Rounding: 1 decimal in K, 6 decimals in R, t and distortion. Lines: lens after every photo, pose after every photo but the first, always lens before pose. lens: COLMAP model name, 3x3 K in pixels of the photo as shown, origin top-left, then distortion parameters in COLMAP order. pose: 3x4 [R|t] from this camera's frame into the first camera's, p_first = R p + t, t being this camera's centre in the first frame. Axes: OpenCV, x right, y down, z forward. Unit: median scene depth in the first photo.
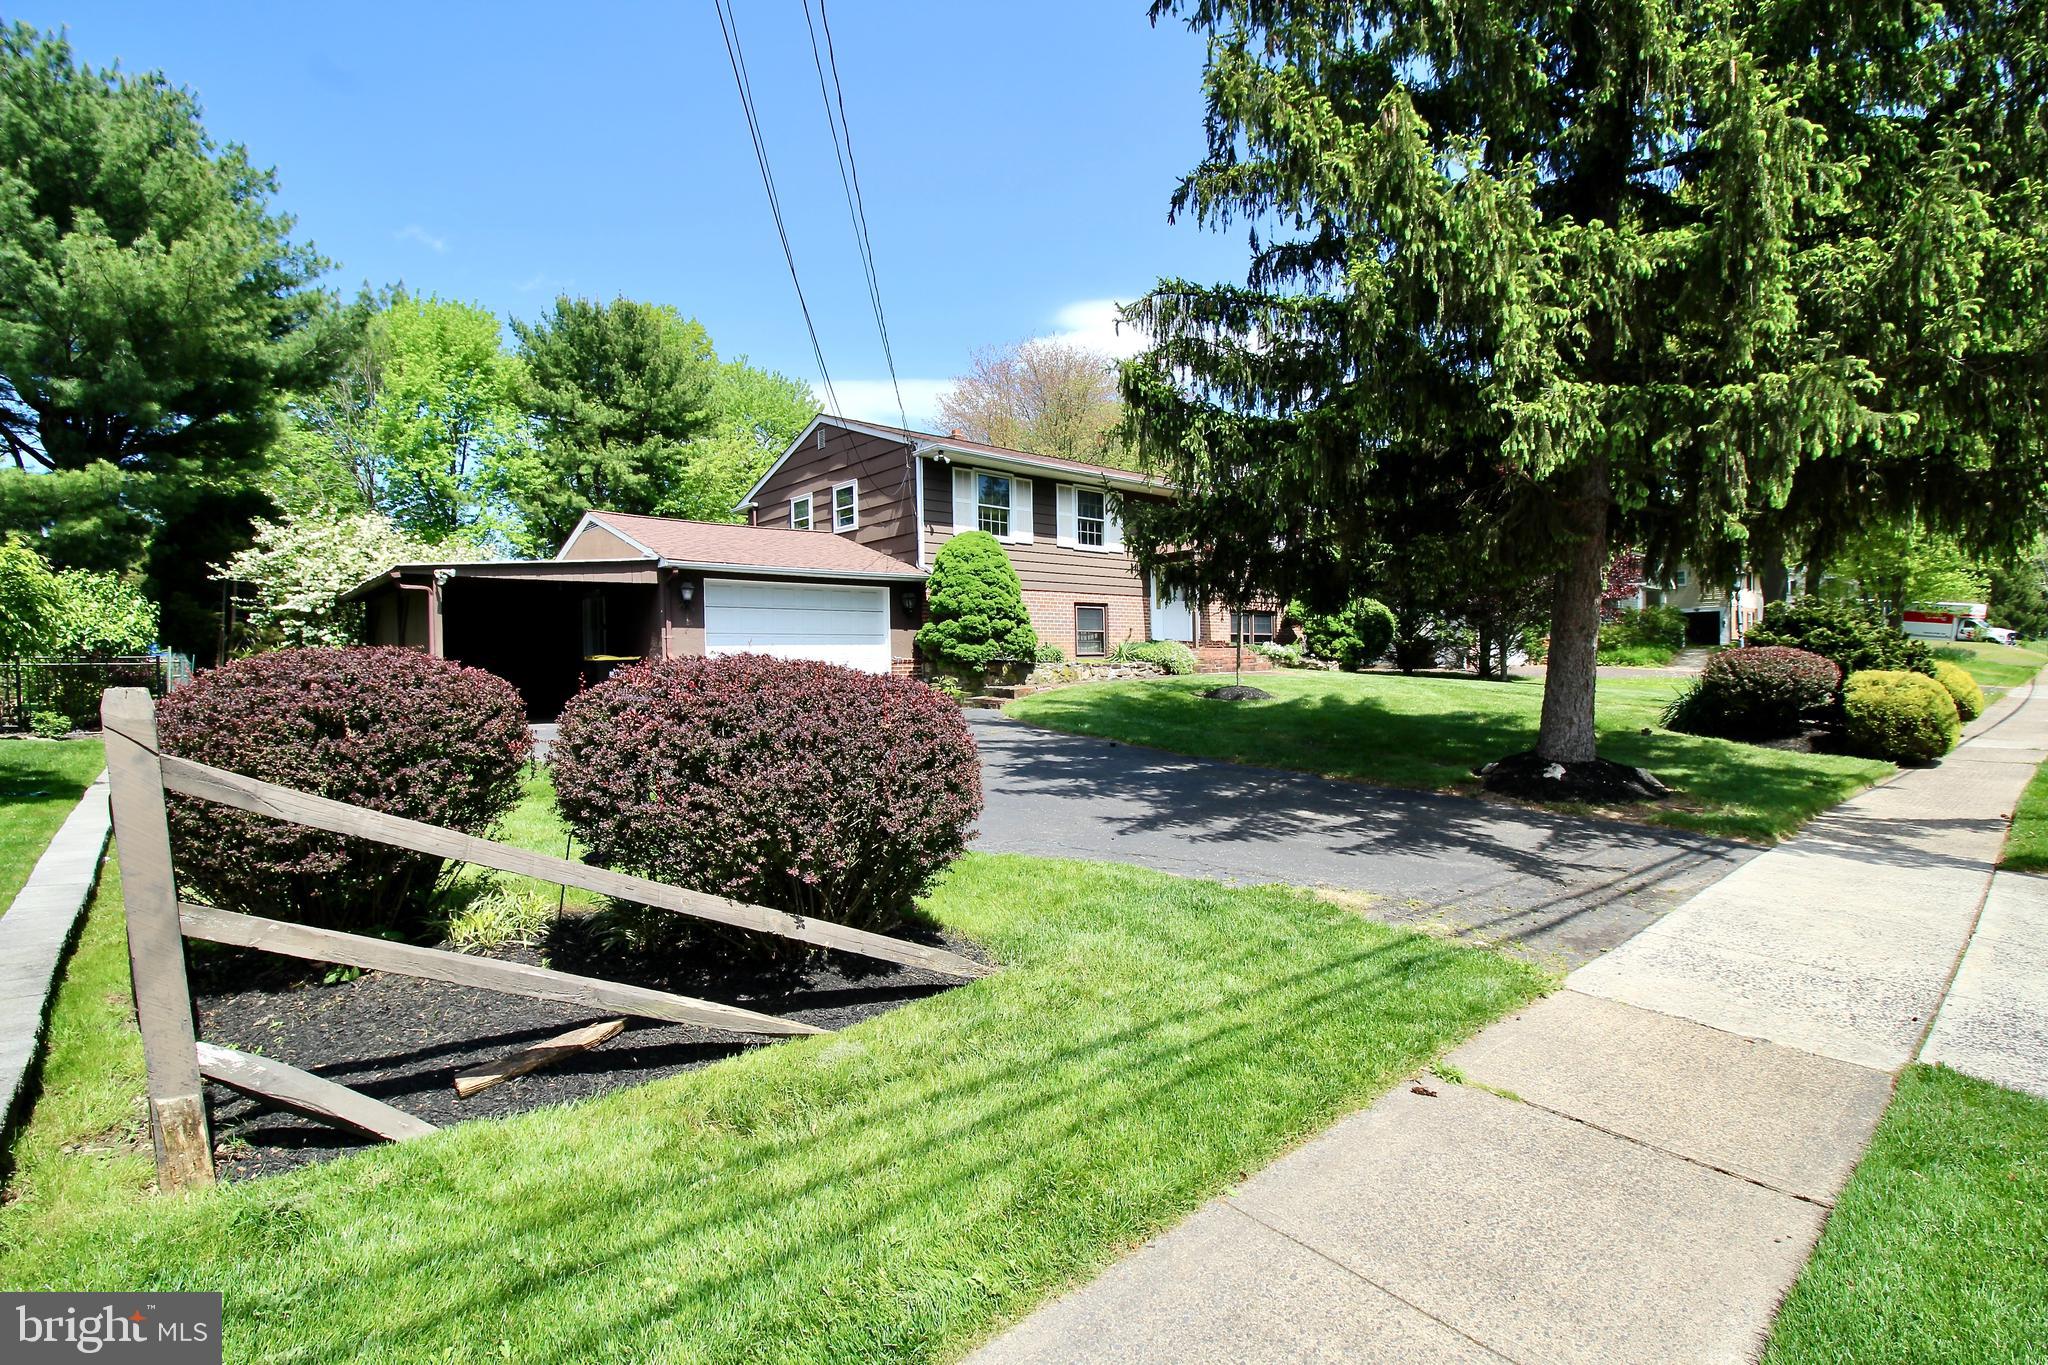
lens RADIAL K [[1011.5, 0, 1035.9], [0, 1011.5, 688.2], [0, 0, 1]] dist [-0.001429, -0.000542]
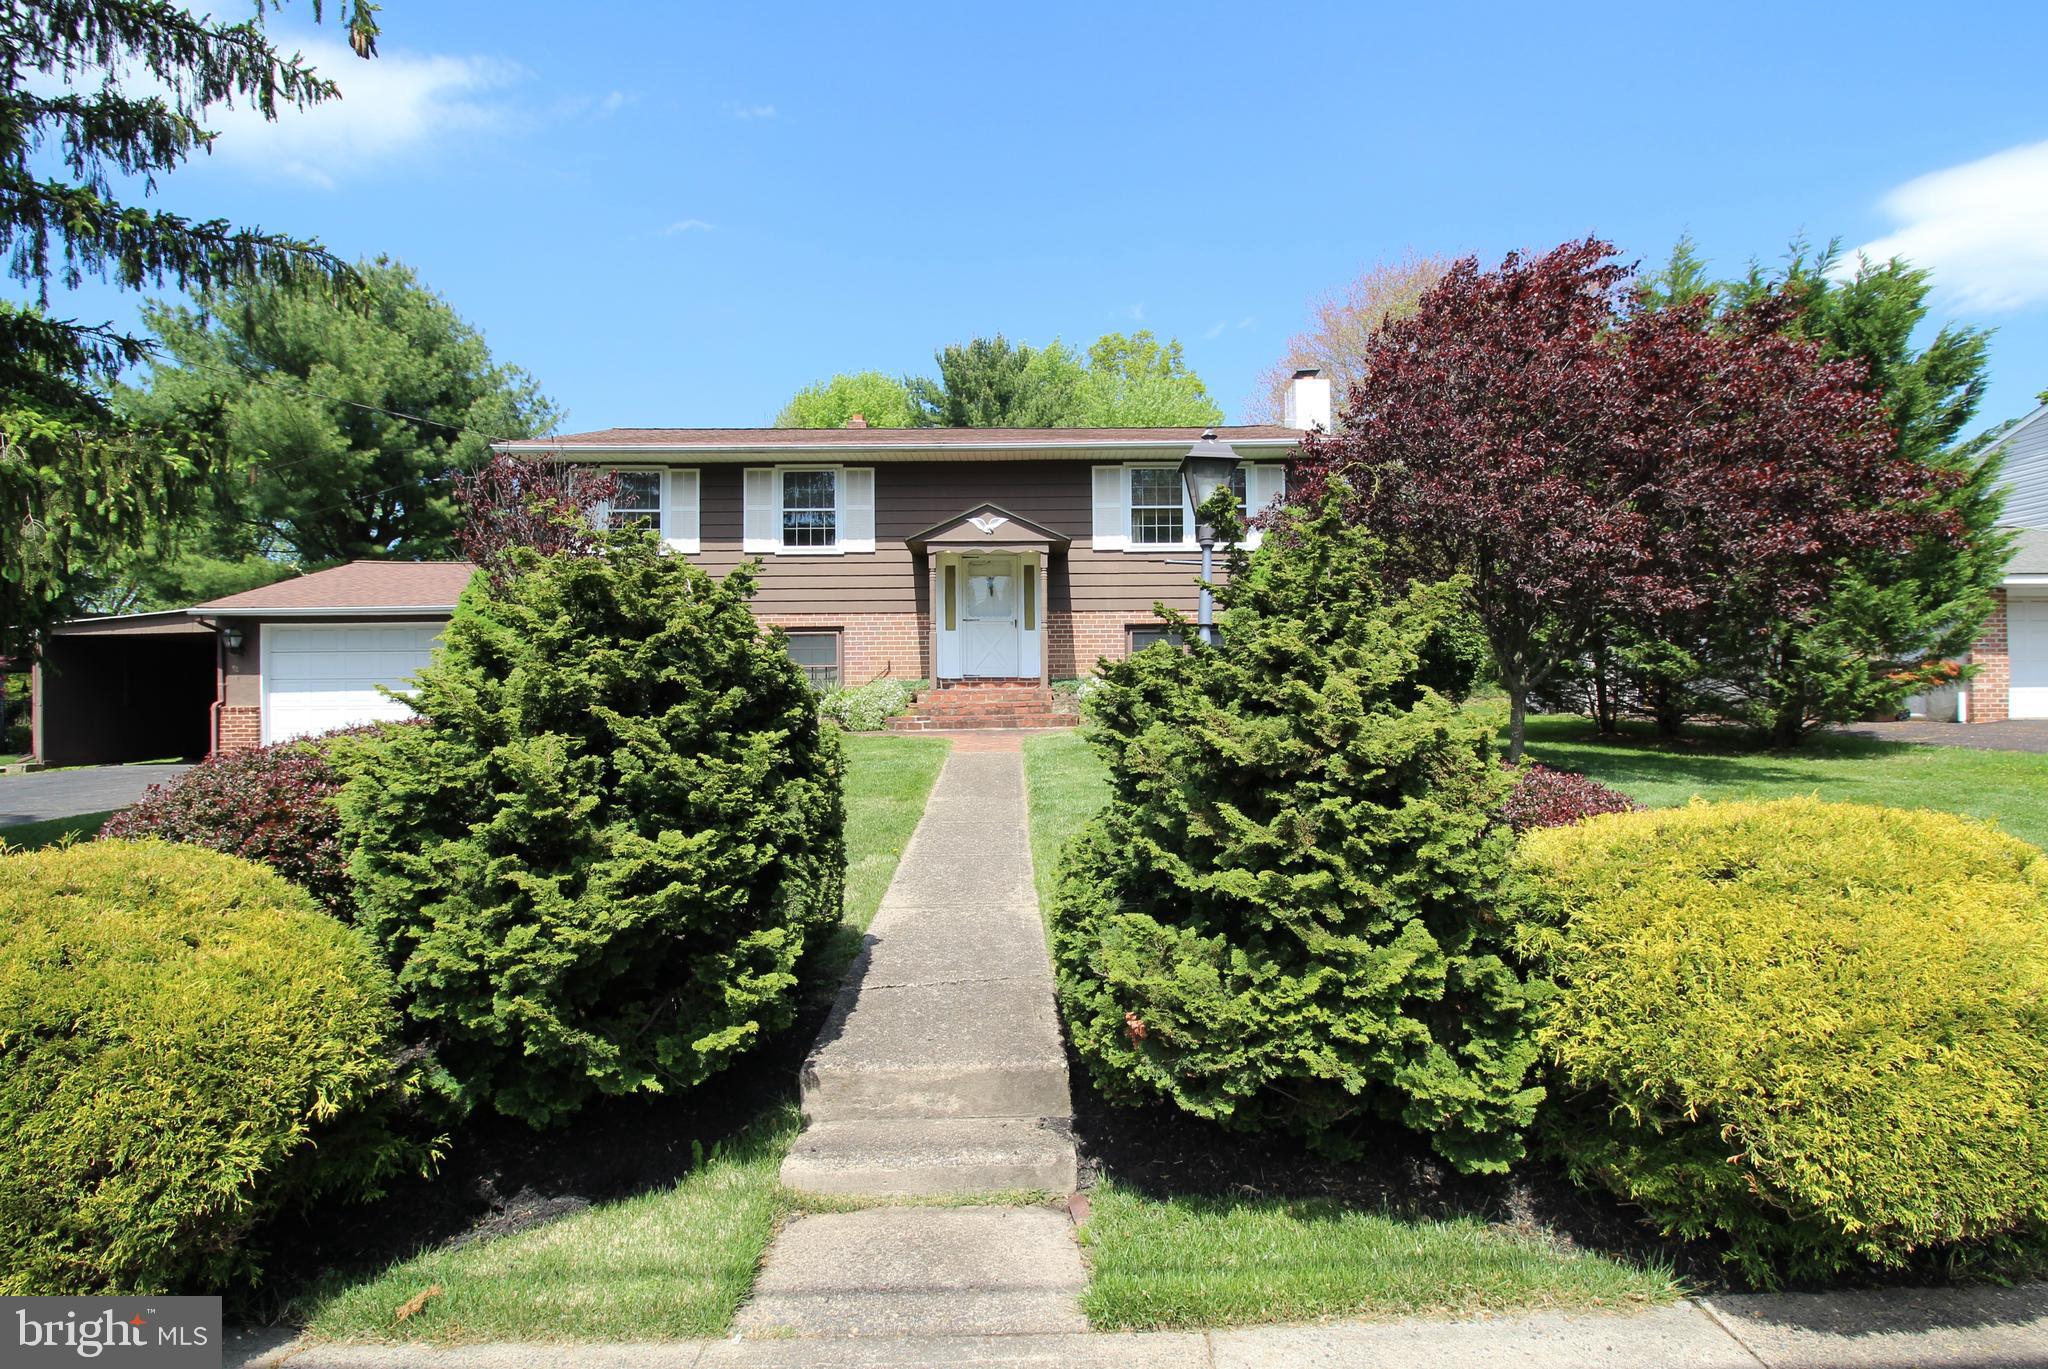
lens RADIAL K [[1011.5, 0, 1035.9], [0, 1011.5, 690.2], [0, 0, 1]] dist [-0.001429, -0.000542]
pose [[0.734924, 0.005272, -0.678128, 0.663946], [-0.016749, 0.999806, -0.010379, -0.034819], [0.677942, 0.018986, 0.734870, 0.589092]]
